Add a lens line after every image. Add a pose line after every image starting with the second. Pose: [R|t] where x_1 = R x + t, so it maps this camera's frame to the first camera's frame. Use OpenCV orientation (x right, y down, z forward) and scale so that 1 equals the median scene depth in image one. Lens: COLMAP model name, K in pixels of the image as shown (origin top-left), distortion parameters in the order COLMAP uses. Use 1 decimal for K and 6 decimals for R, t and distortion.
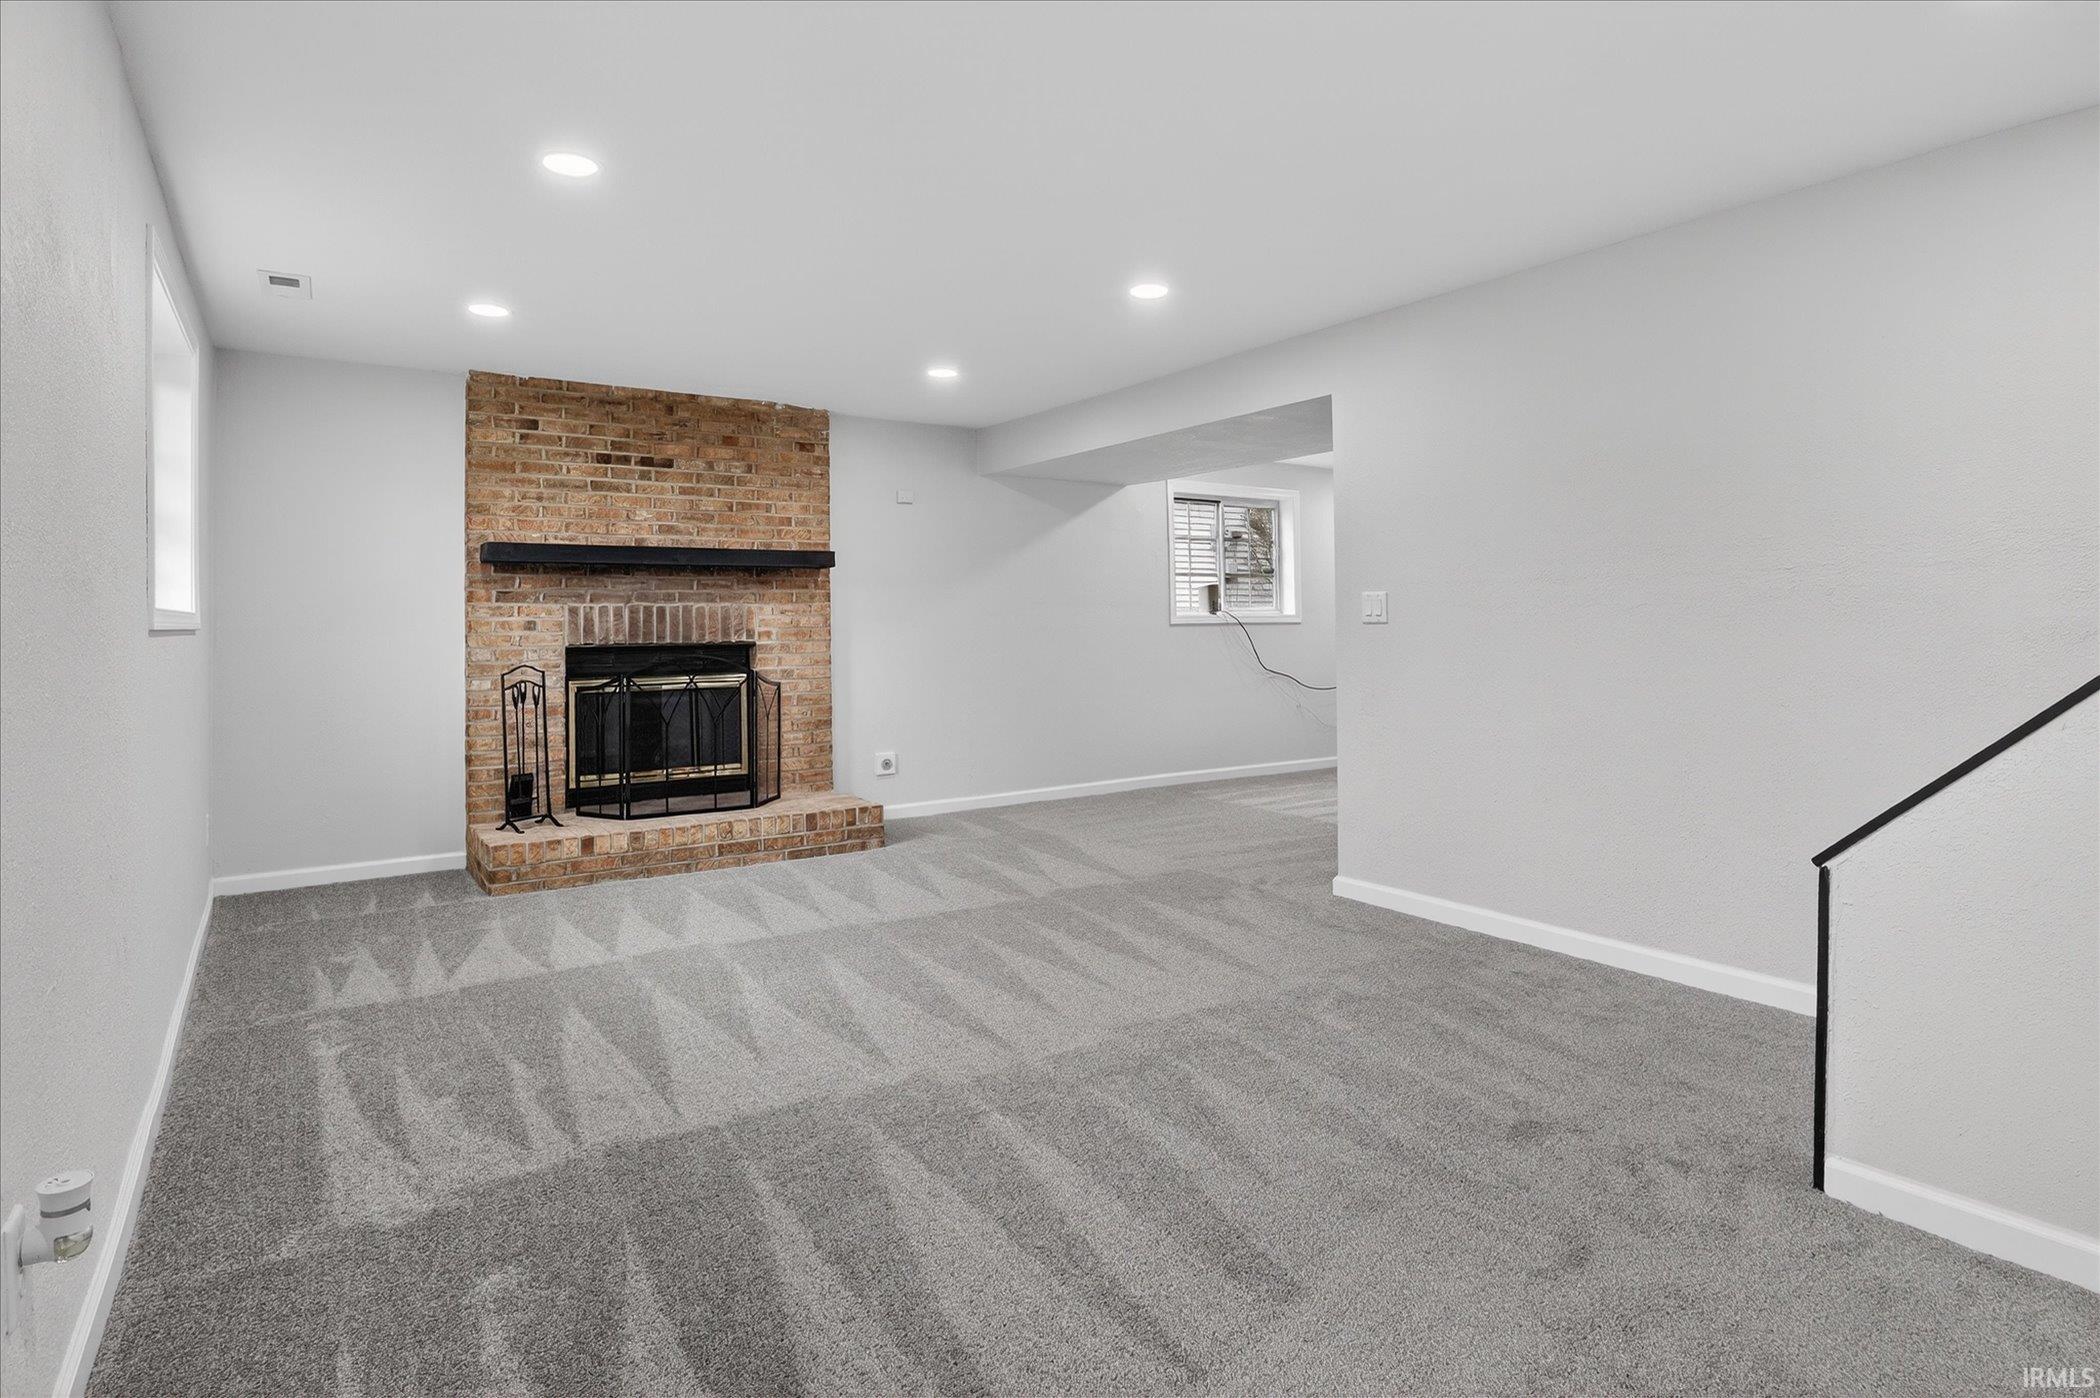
lens RADIAL K [[1110.8, 0, 1054.3], [0, 1110.8, 584.2], [0, 0, 1]] dist [-0.046309, 0.021361]
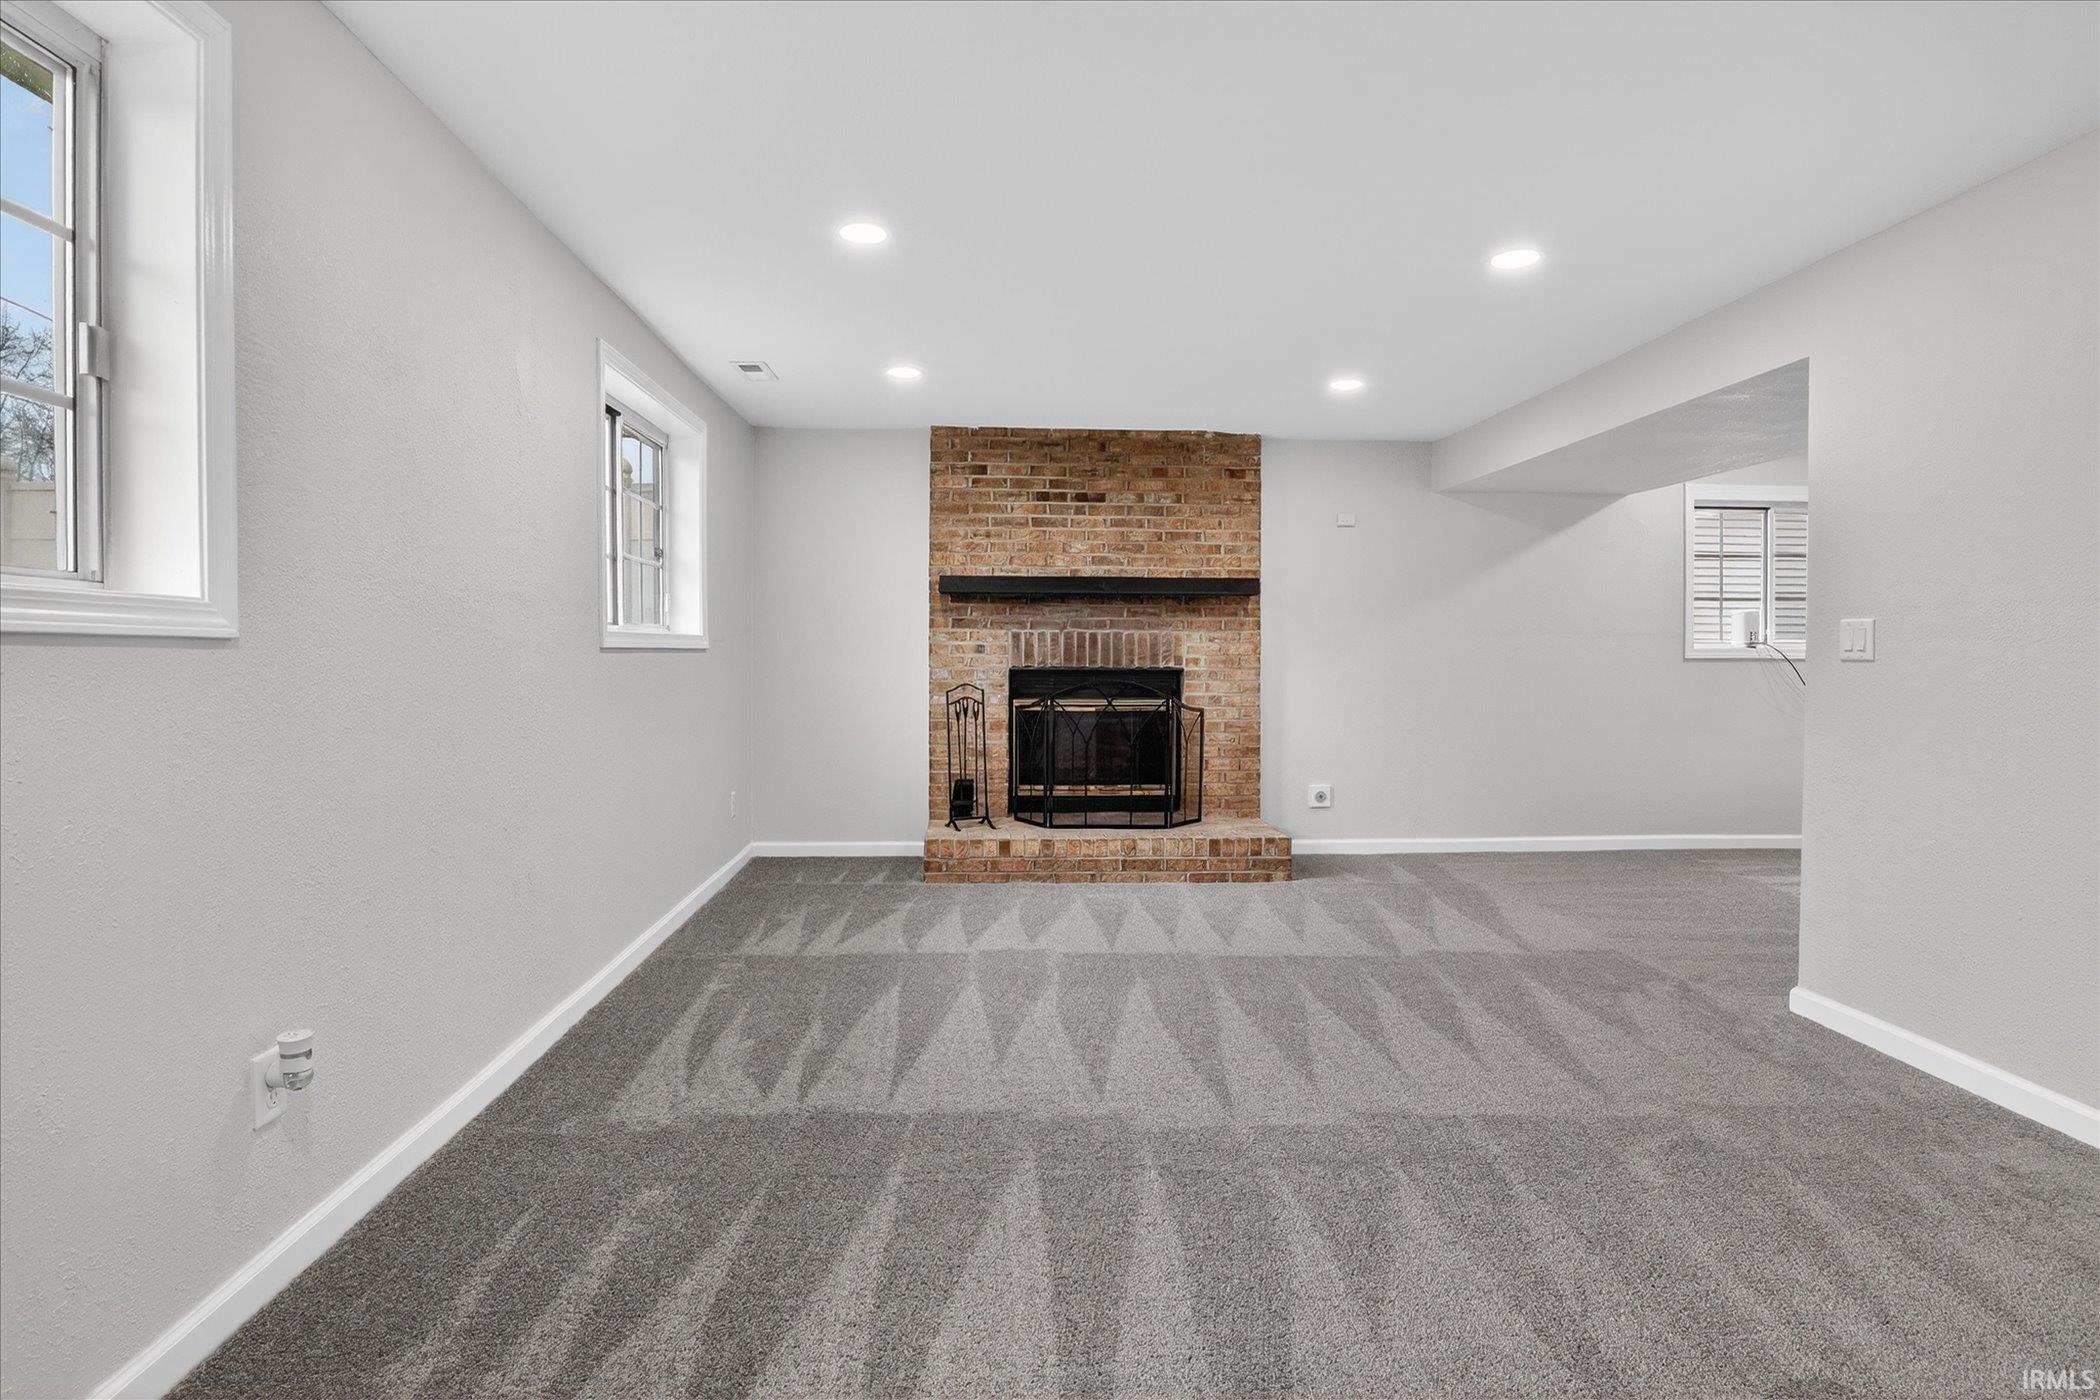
lens RADIAL K [[1083.1, 0, 1056.5], [0, 1083.1, 663.8], [0, 0, 1]] dist [-0.050037, 0.018963]
pose [[0.853281, 0.020627, -0.521043, 0.168637], [0.003656, 0.998956, 0.045534, 0.002388], [0.521438, -0.040759, 0.852315, 0.093929]]
